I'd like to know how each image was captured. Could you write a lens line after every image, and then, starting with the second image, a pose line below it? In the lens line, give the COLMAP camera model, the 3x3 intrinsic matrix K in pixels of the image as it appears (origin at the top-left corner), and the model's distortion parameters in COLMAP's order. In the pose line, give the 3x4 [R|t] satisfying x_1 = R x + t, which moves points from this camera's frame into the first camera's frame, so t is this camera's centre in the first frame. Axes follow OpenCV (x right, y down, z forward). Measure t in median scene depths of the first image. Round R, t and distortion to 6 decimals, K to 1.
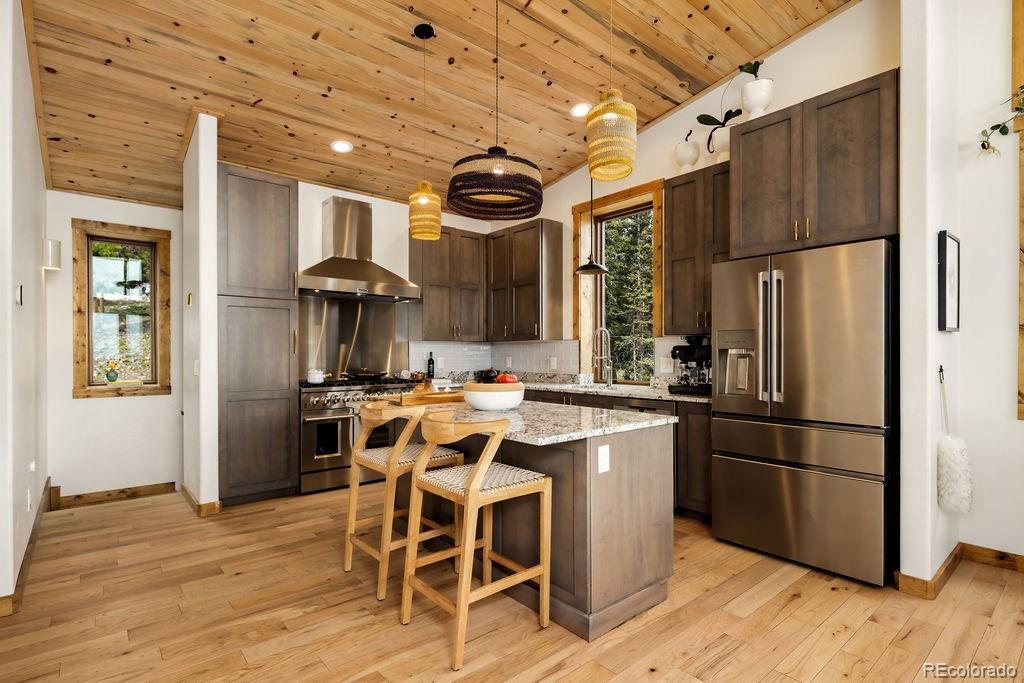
lens RADIAL K [[502.0, 0, 512.1], [0, 502.0, 355.1], [0, 0, 1]] dist [-0.001068, 0.000027]
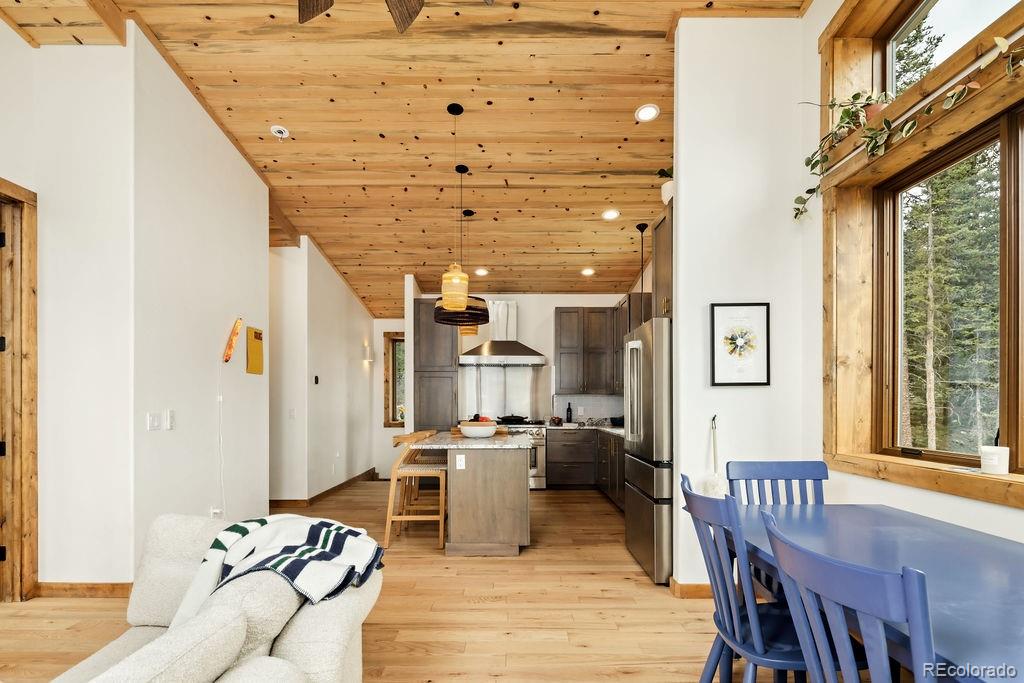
lens RADIAL K [[496.2, 0, 508.2], [0, 496.2, 402.6], [0, 0, 1]] dist [-0.000936, -0.000689]
pose [[0.763336, -0.001007, -0.646001, 0.810985], [-0.000311, 0.999998, -0.001927, -0.003926], [0.646002, 0.001672, 0.763334, -0.148816]]
